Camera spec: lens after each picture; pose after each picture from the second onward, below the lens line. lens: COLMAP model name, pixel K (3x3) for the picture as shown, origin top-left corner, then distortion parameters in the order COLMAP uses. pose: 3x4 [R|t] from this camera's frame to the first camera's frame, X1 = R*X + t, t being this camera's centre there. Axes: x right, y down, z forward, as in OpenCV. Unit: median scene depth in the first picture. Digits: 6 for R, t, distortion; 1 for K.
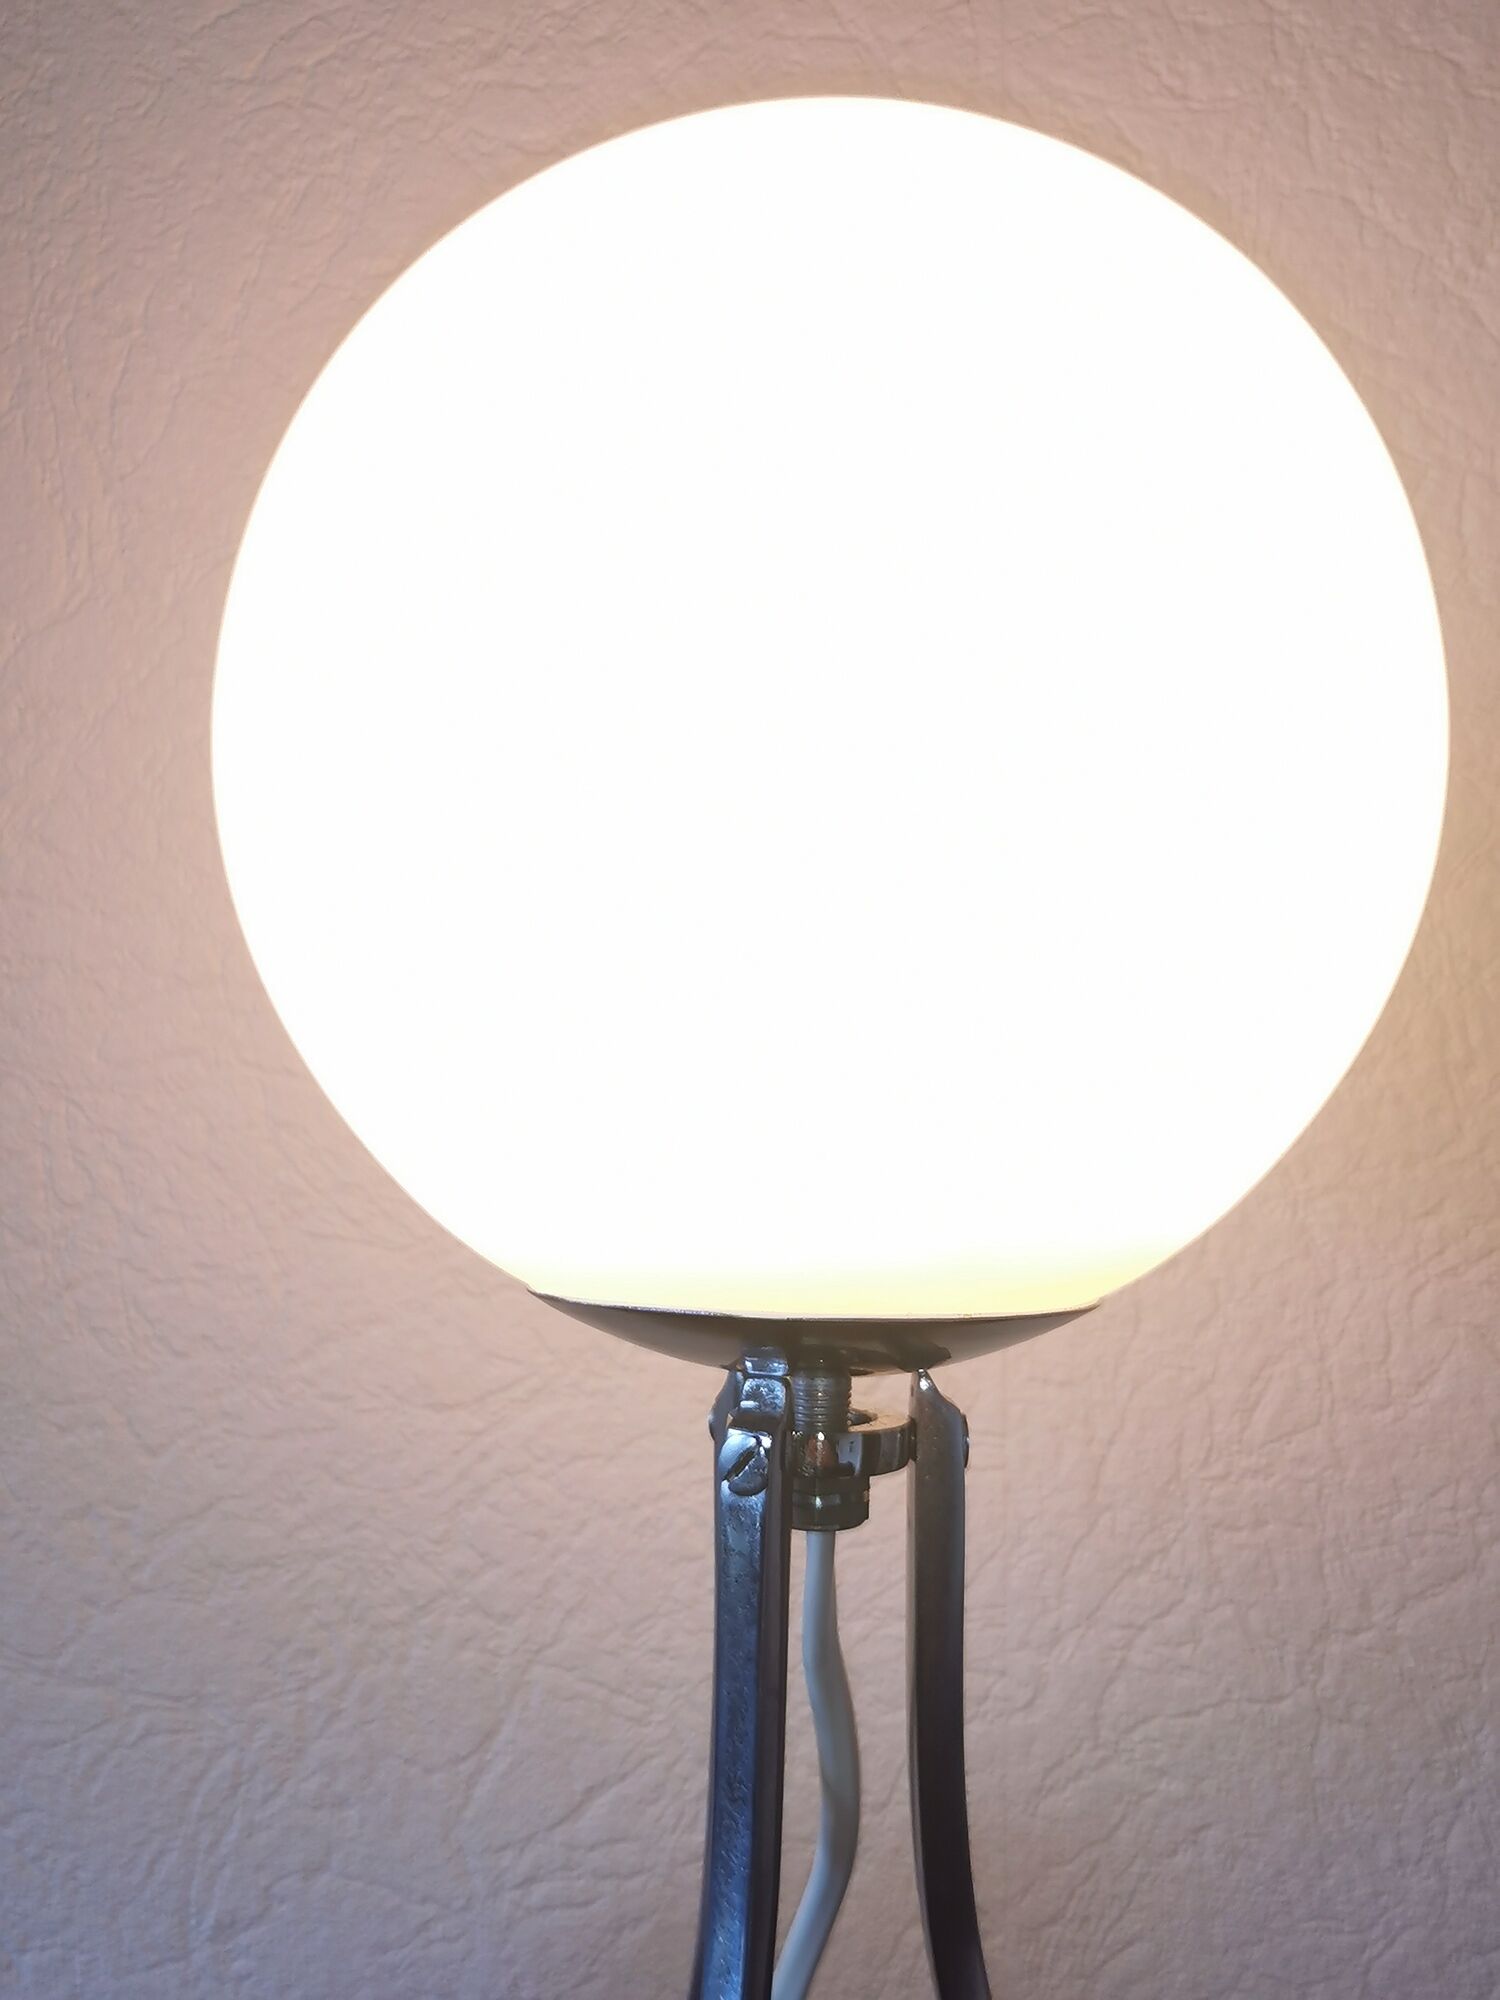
lens RADIAL K [[2300.1, 0, 762.5], [0, 2300.1, 1000.0], [0, 0, 1]] dist [0.016955, 0.000000]
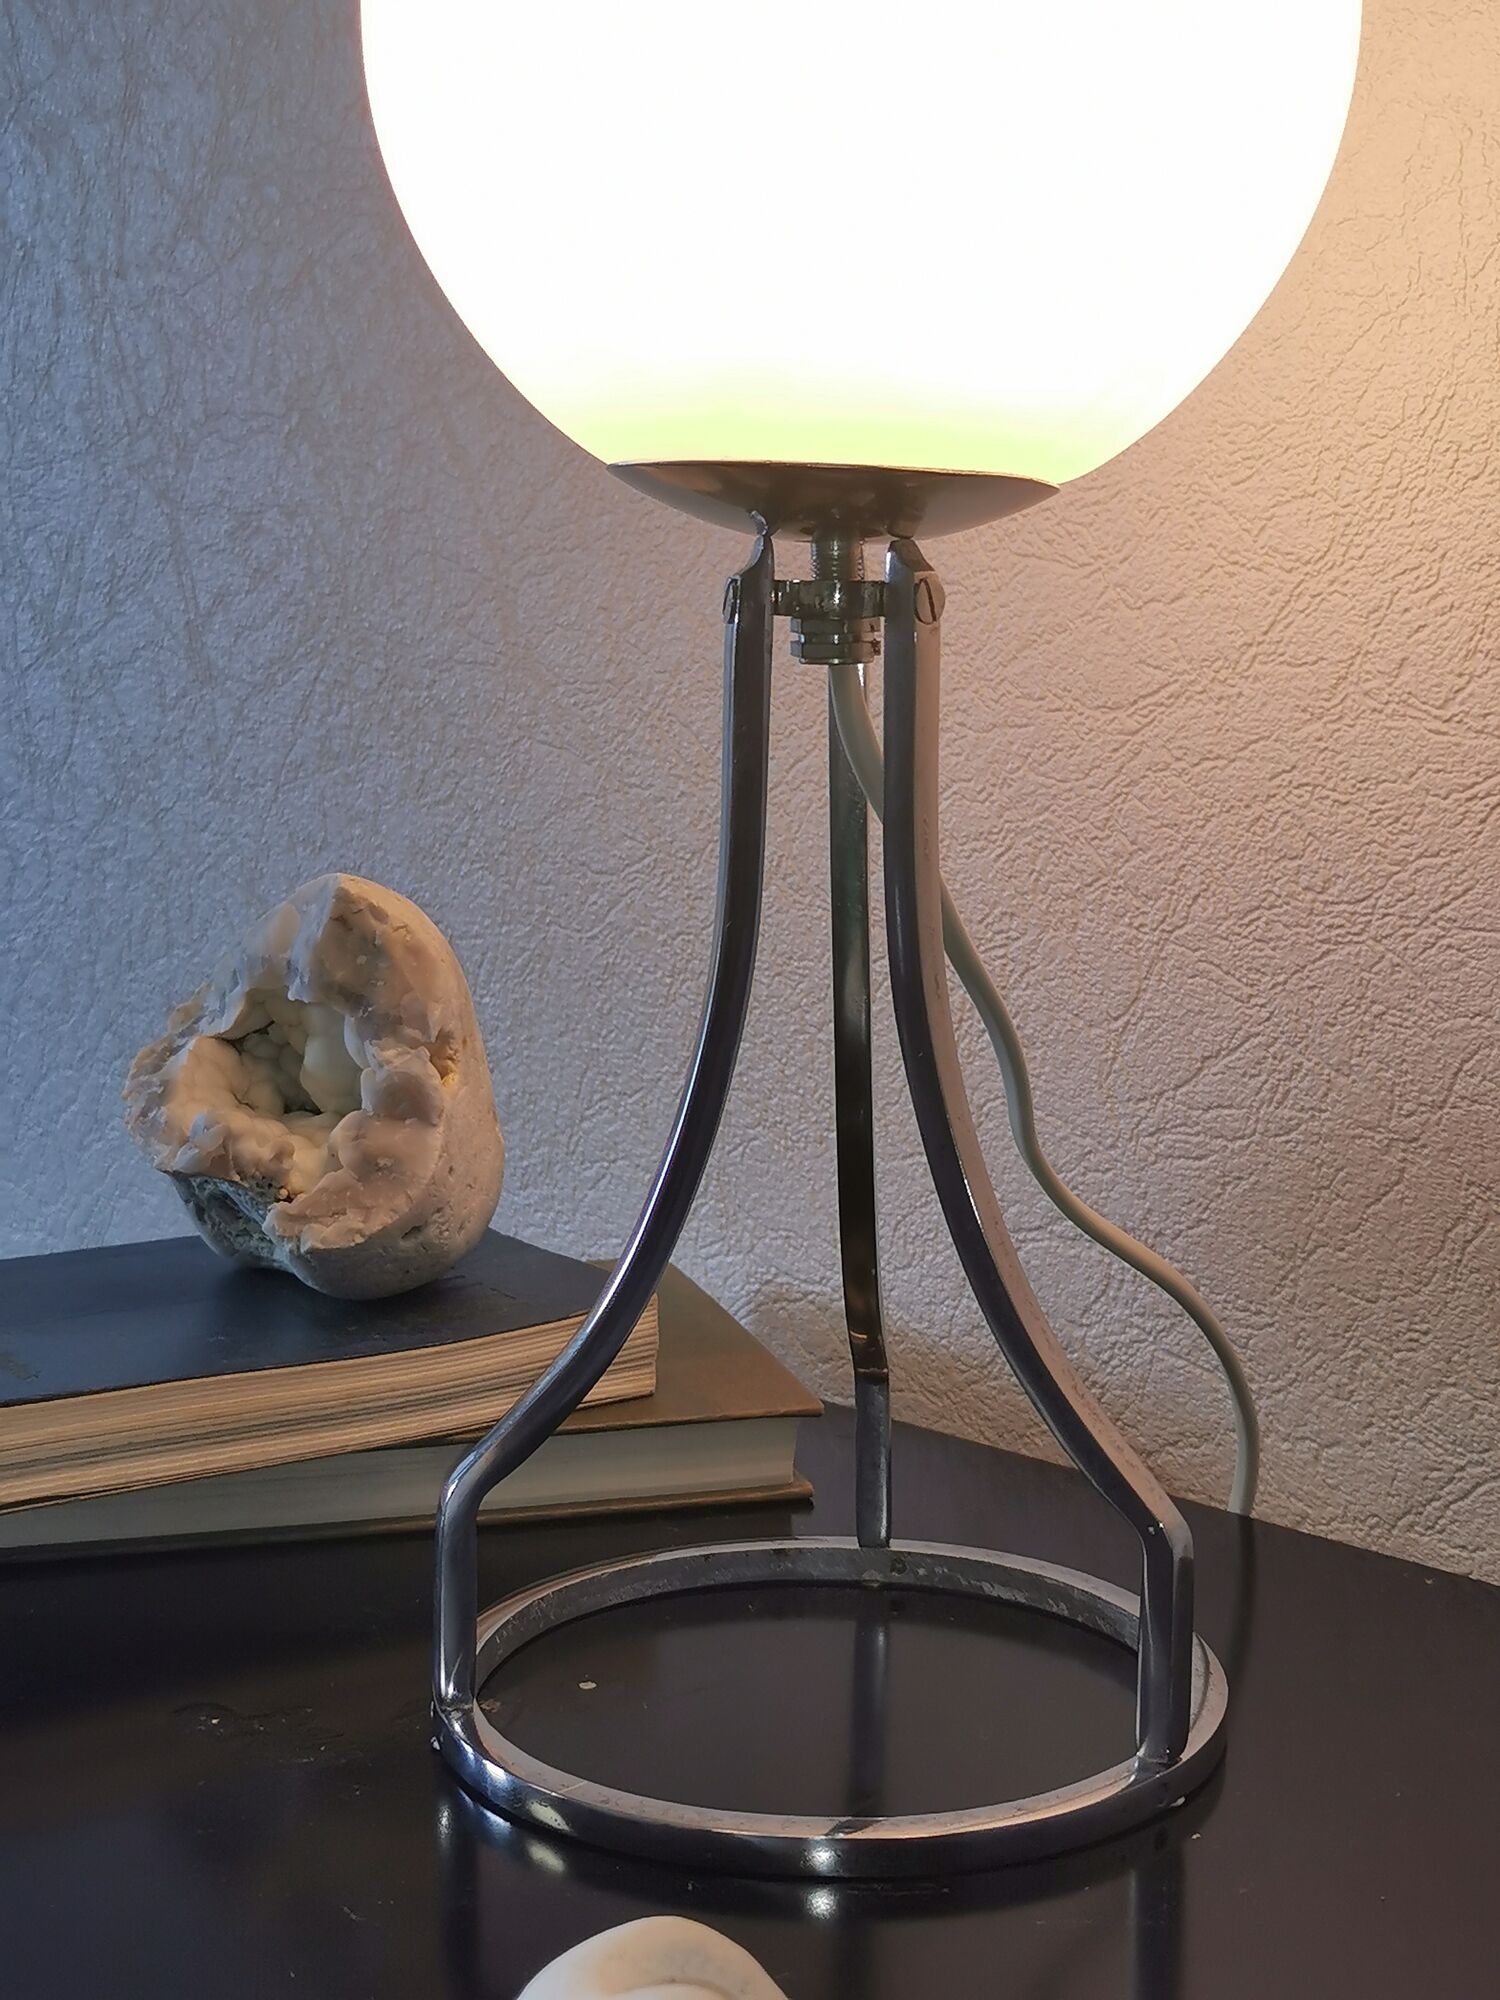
lens RADIAL K [[2722.9, 0, 768.7], [0, 2722.9, 1032.2], [0, 0, 1]] dist [0.017253, 0.000000]
pose [[0.716027, 0.109668, -0.689405, 0.676802], [-0.000252, 0.987623, 0.156846, 0.124414], [0.698073, -0.112132, 0.707192, -0.073241]]
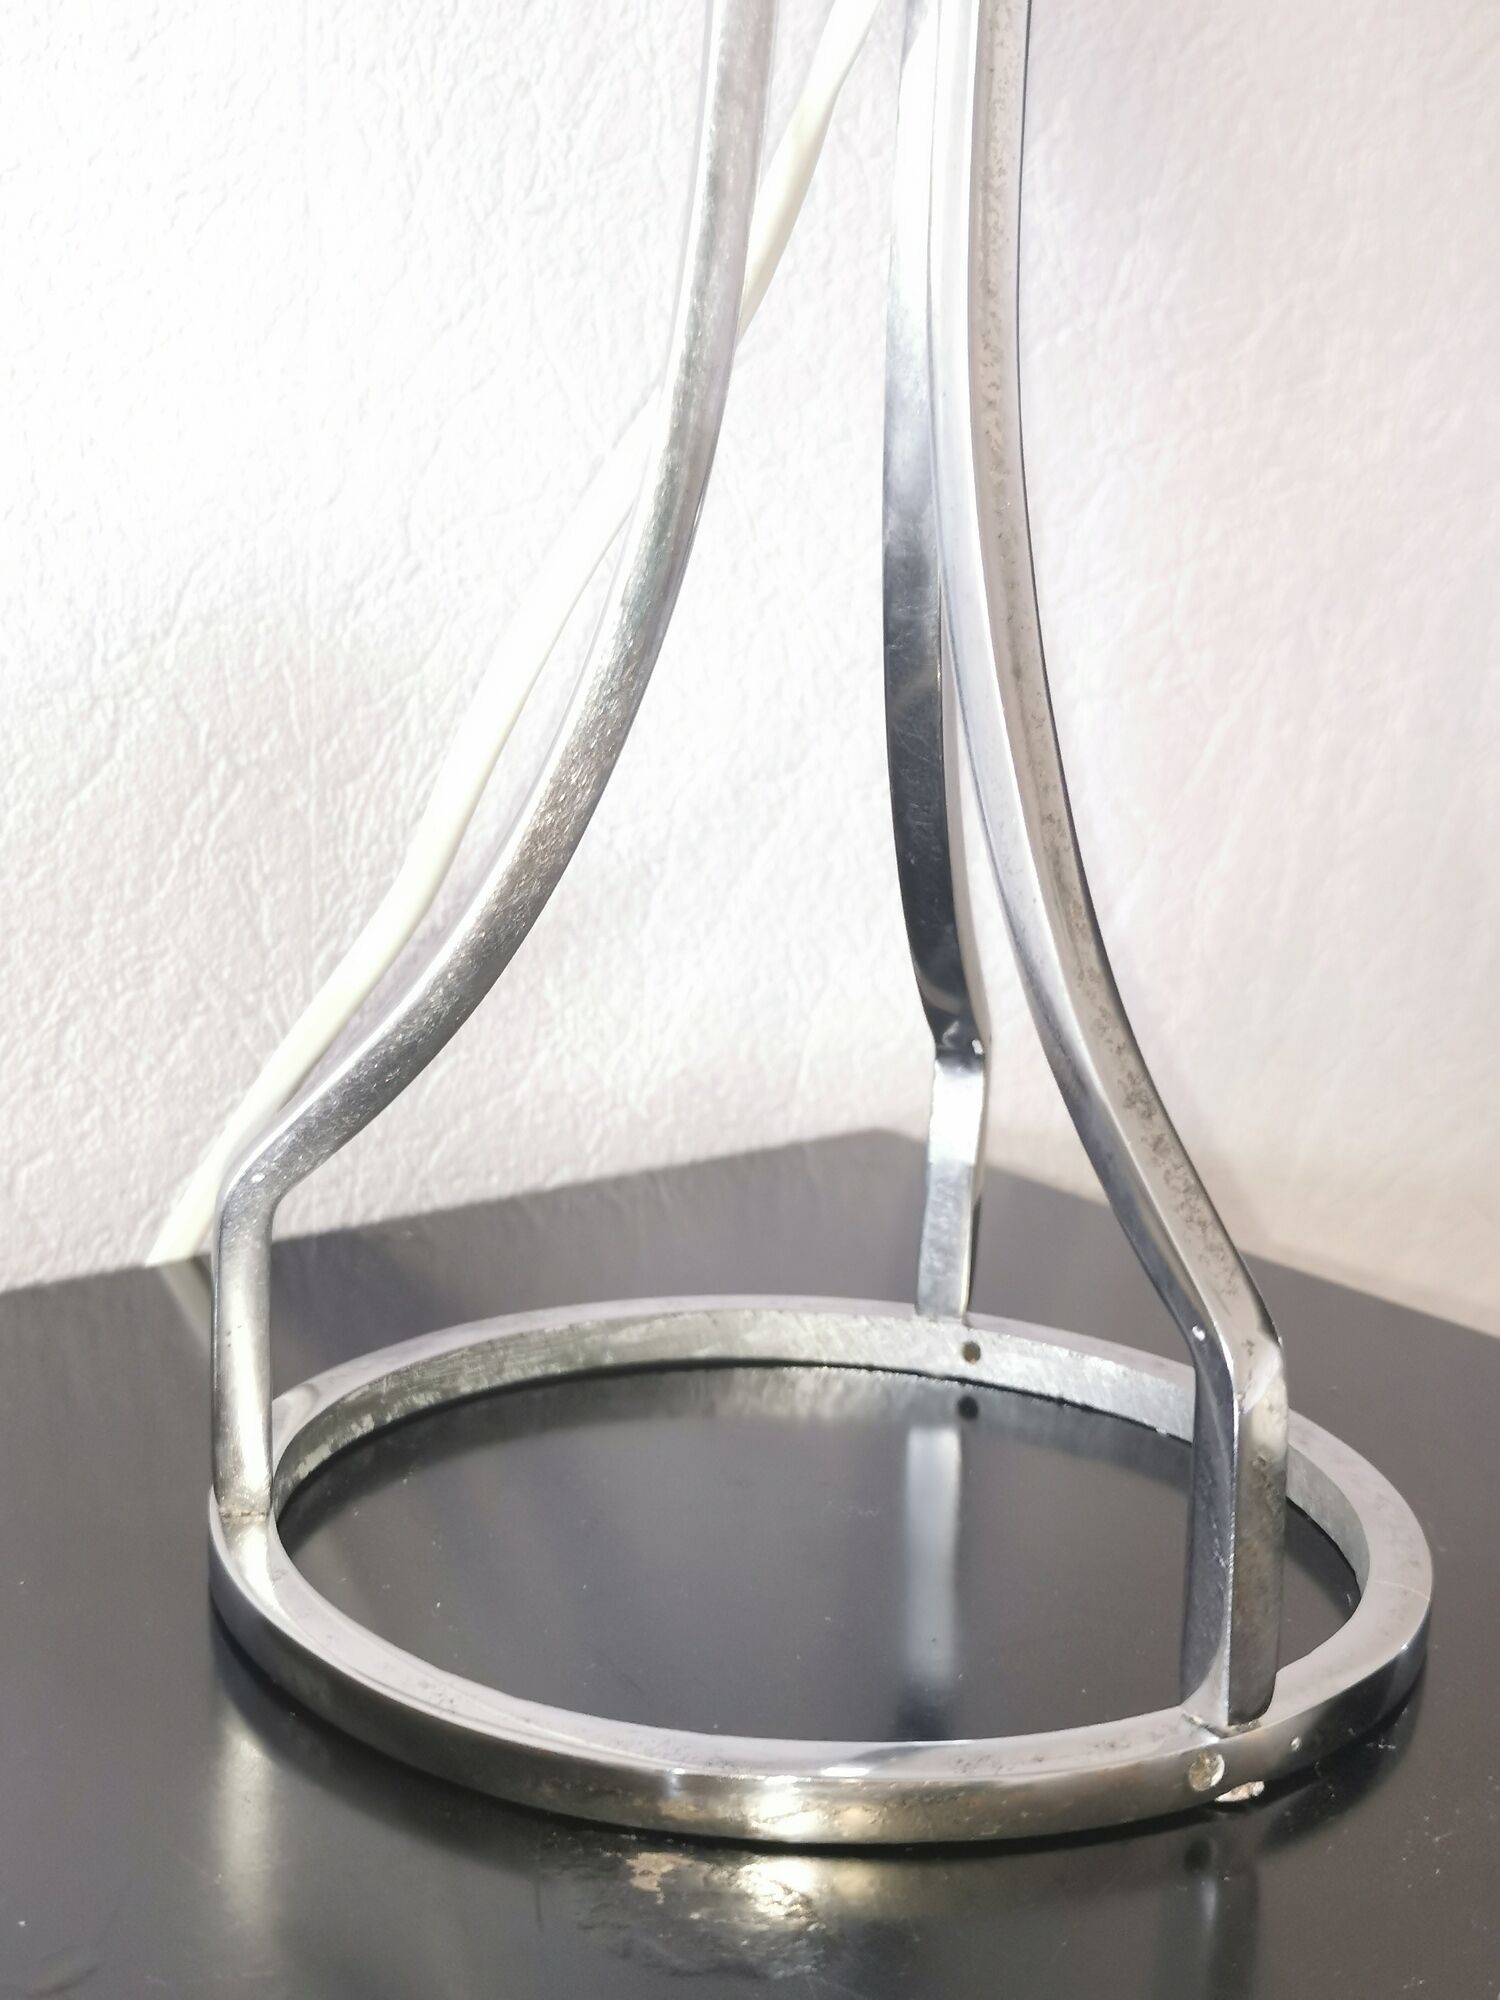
lens RADIAL K [[2884.3, 0, 786.2], [0, 2884.3, 1023.9], [0, 0, 1]] dist [0.008324, 0.000000]
pose [[0.776663, -0.118733, 0.618625, -0.384497], [-0.044731, 0.969200, 0.242178, 0.234742], [-0.628326, -0.215762, 0.747431, 0.144745]]
